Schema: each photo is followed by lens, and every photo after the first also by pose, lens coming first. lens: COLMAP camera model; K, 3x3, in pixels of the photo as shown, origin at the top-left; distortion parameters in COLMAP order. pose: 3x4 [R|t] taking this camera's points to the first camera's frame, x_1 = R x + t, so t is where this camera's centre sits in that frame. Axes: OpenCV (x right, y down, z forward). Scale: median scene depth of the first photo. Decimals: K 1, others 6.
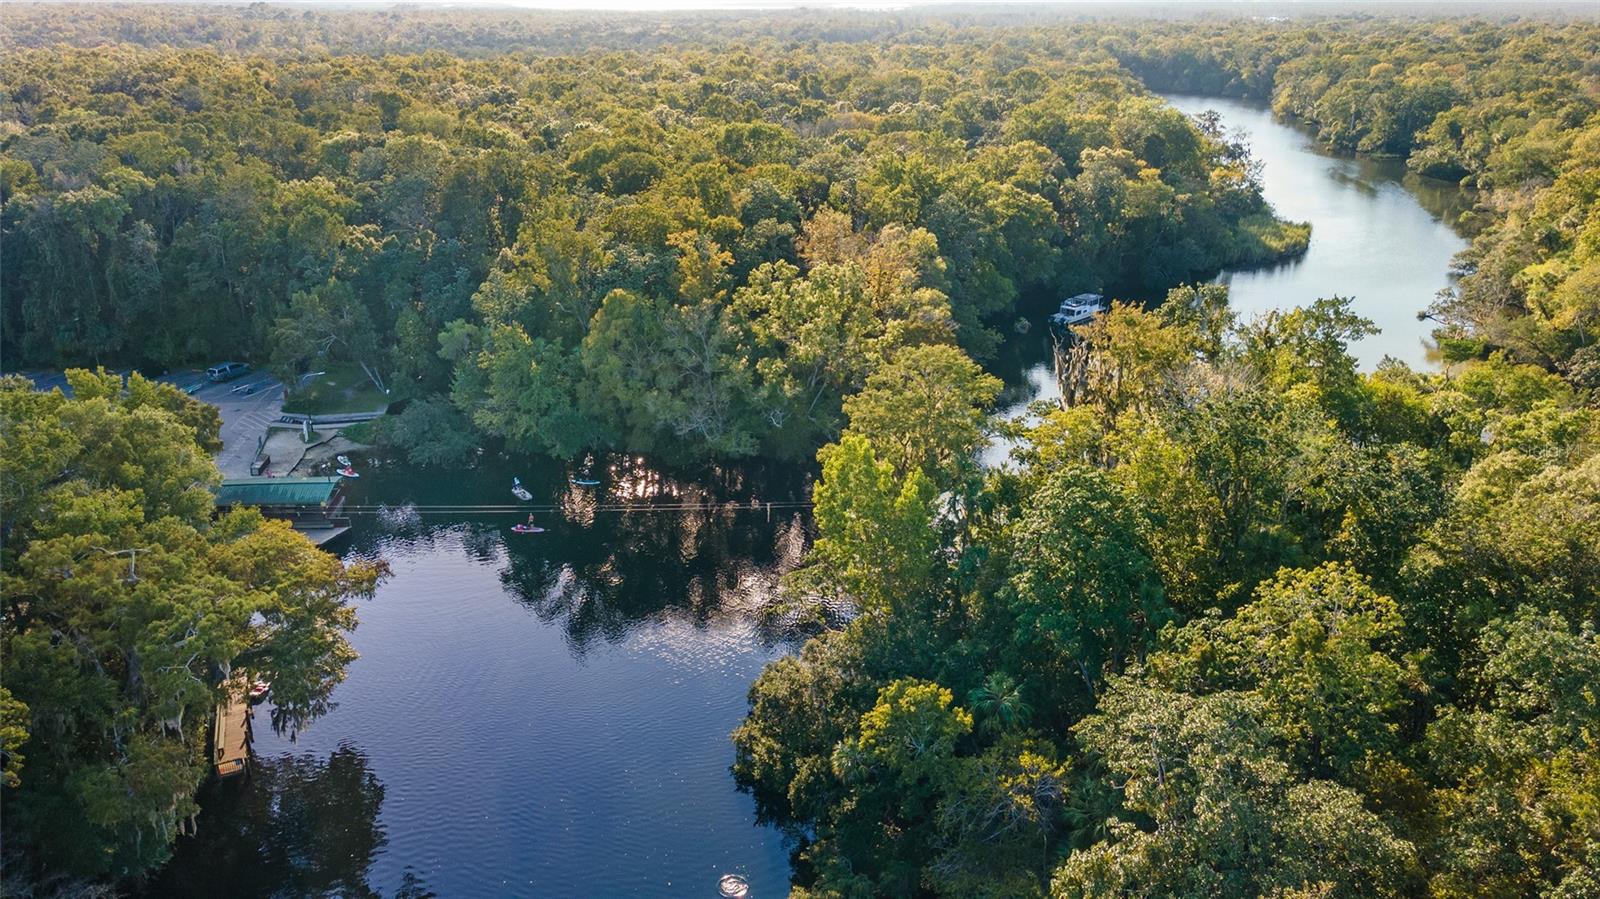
lens RADIAL K [[1157.2, 0, 796.8], [0, 1157.2, 447.6], [0, 0, 1]] dist [0.035235, 0.014519]
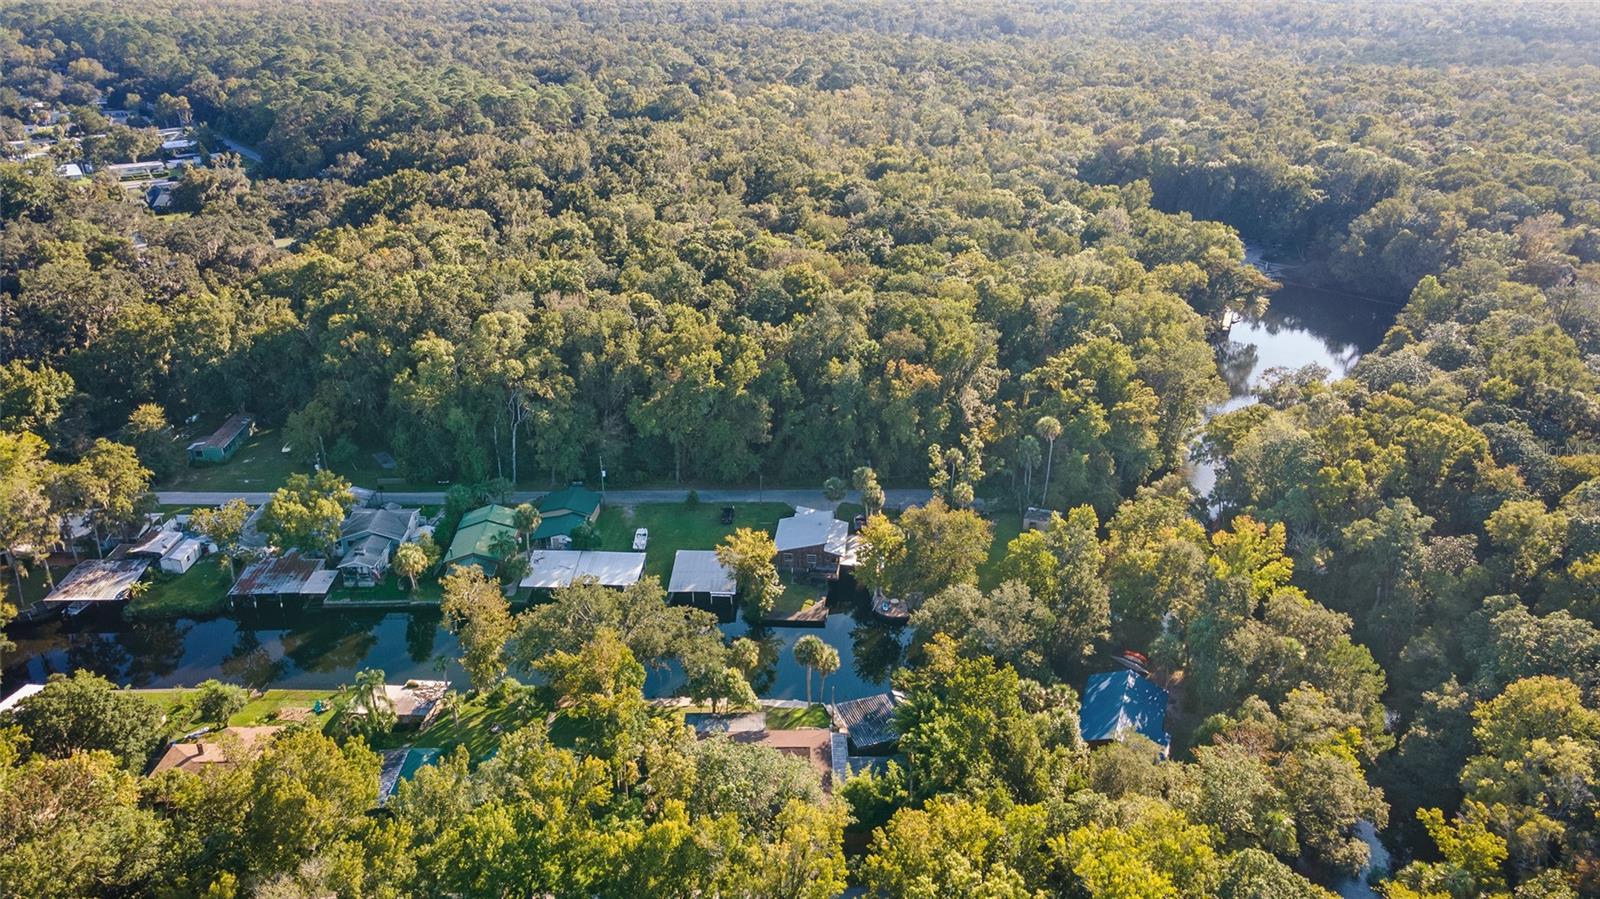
lens RADIAL K [[1157.2, 0, 798.2], [0, 1157.2, 445.2], [0, 0, 1]] dist [0.035235, 0.014519]
pose [[0.692969, 0.293039, -0.658728, 0.500368], [-0.262877, 0.953470, 0.147615, 0.189092], [0.671335, 0.070872, 0.737758, -1.164594]]
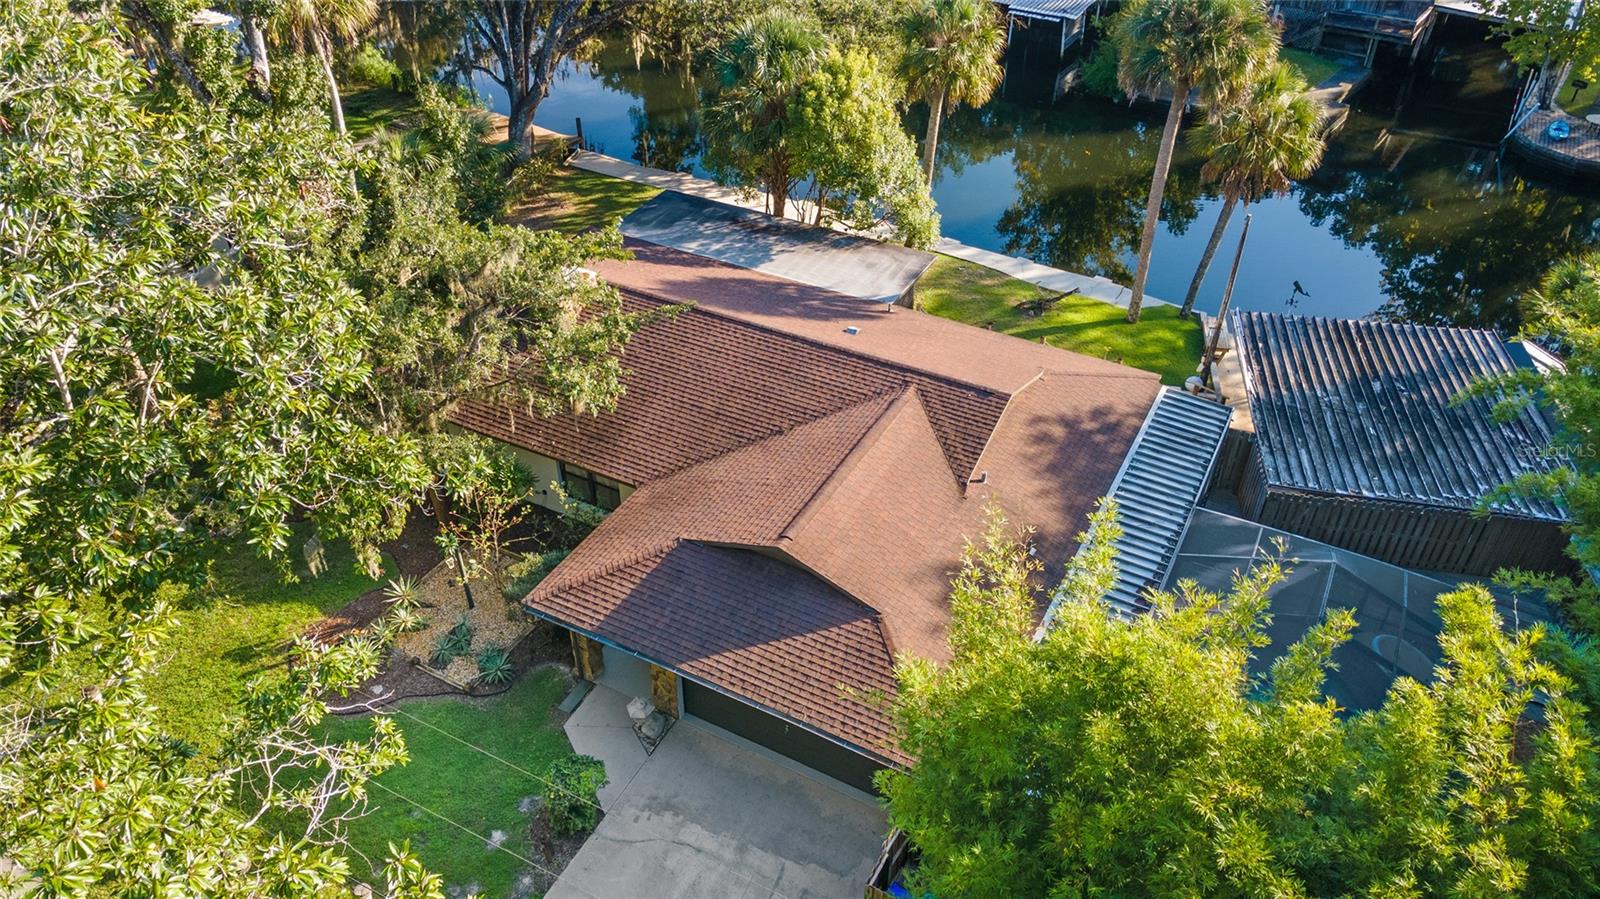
lens RADIAL K [[1157.2, 0, 808.5], [0, 1157.2, 446.9], [0, 0, 1]] dist [0.035235, 0.014519]
pose [[0.265778, 0.576498, -0.772665, 0.176101], [-0.353317, 0.803973, 0.478325, 0.429494], [0.896956, 0.145867, 0.417365, -0.671593]]
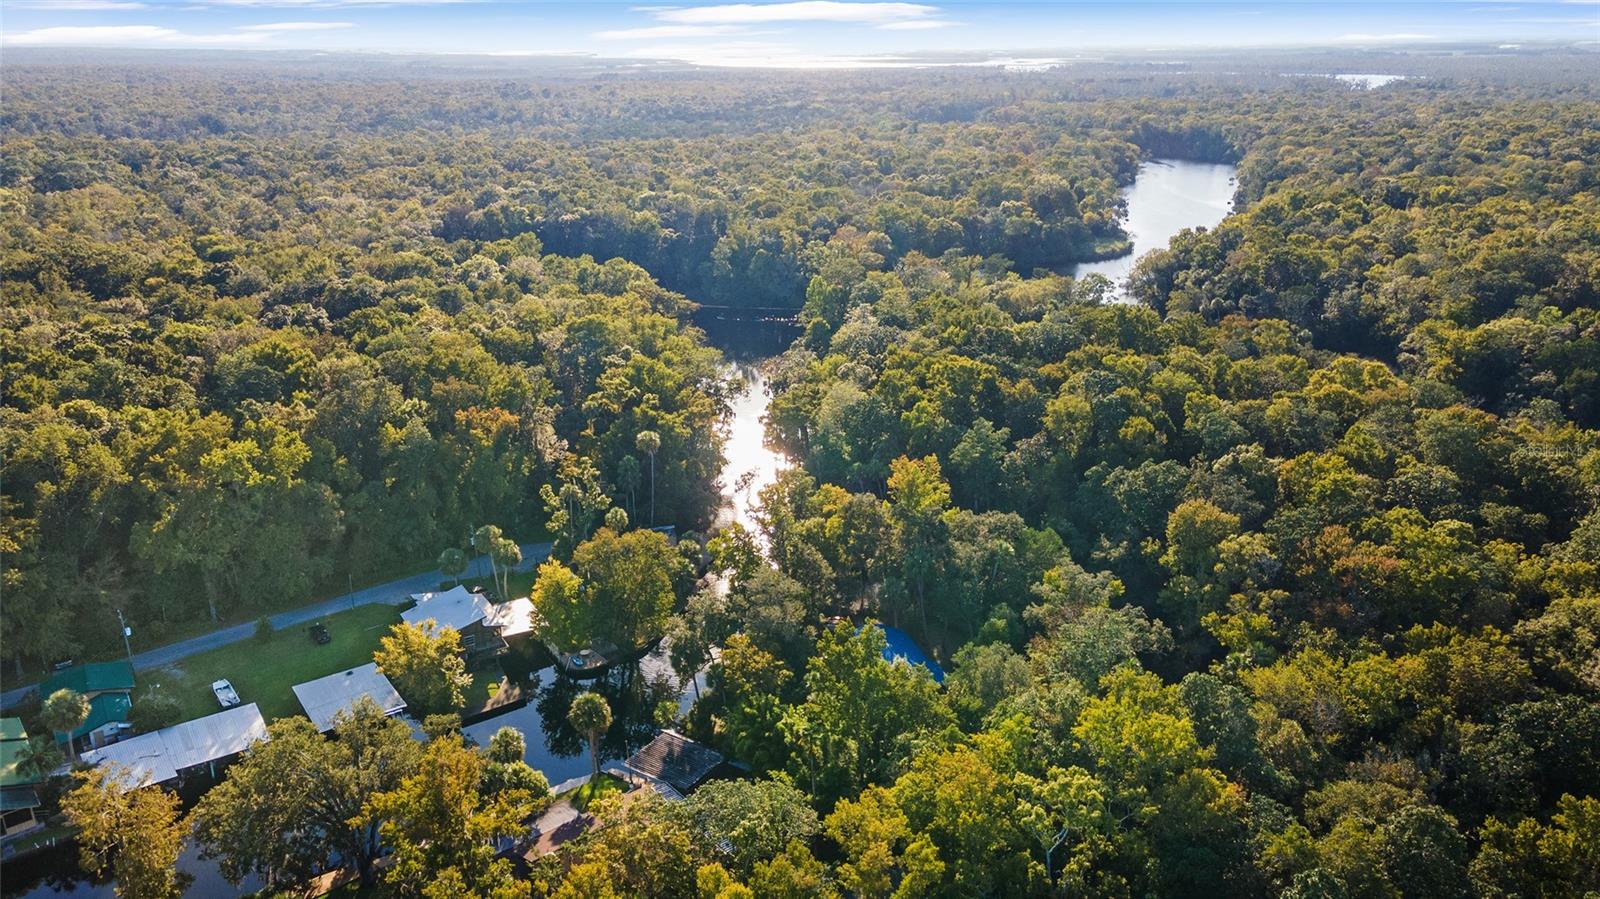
lens RADIAL K [[1157.2, 0, 792.8], [0, 1157.2, 453.2], [0, 0, 1]] dist [0.035235, 0.014519]
pose [[0.990137, 0.039306, -0.134479, 0.222449], [-0.043701, 0.998597, -0.029889, 0.305149], [0.133115, 0.035471, 0.990466, -1.229960]]
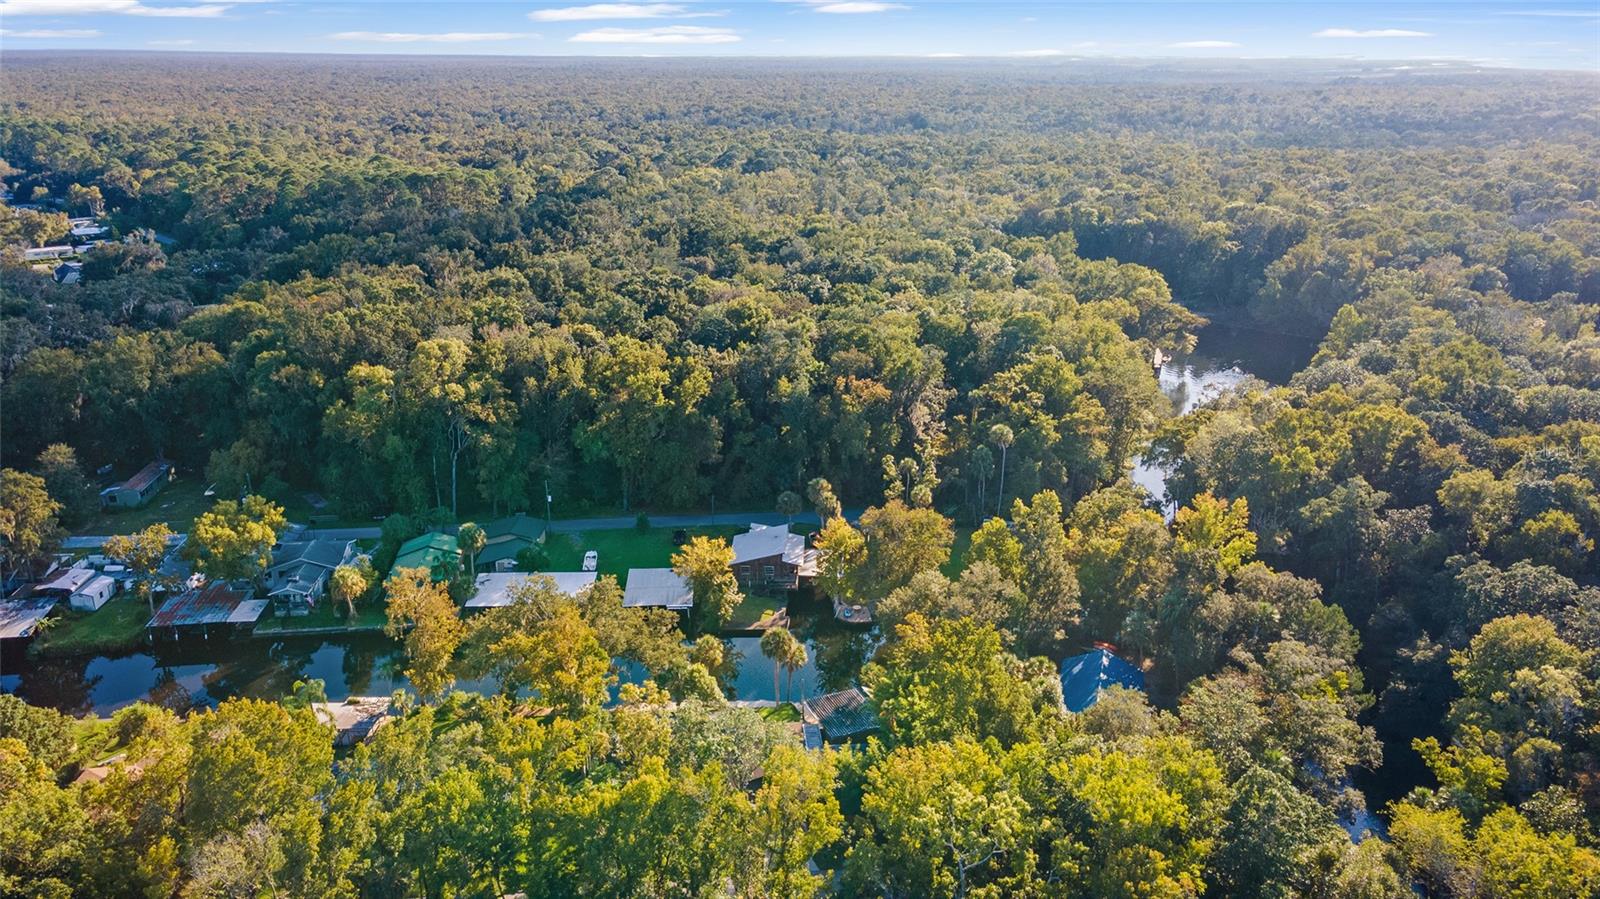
lens RADIAL K [[1157.2, 0, 798.5], [0, 1157.2, 443.9], [0, 0, 1]] dist [0.035235, 0.014519]
pose [[0.742539, 0.209964, -0.636044, 0.492766], [-0.238611, 0.970219, 0.041715, 0.277869], [0.625860, 0.120793, 0.770525, -1.158956]]
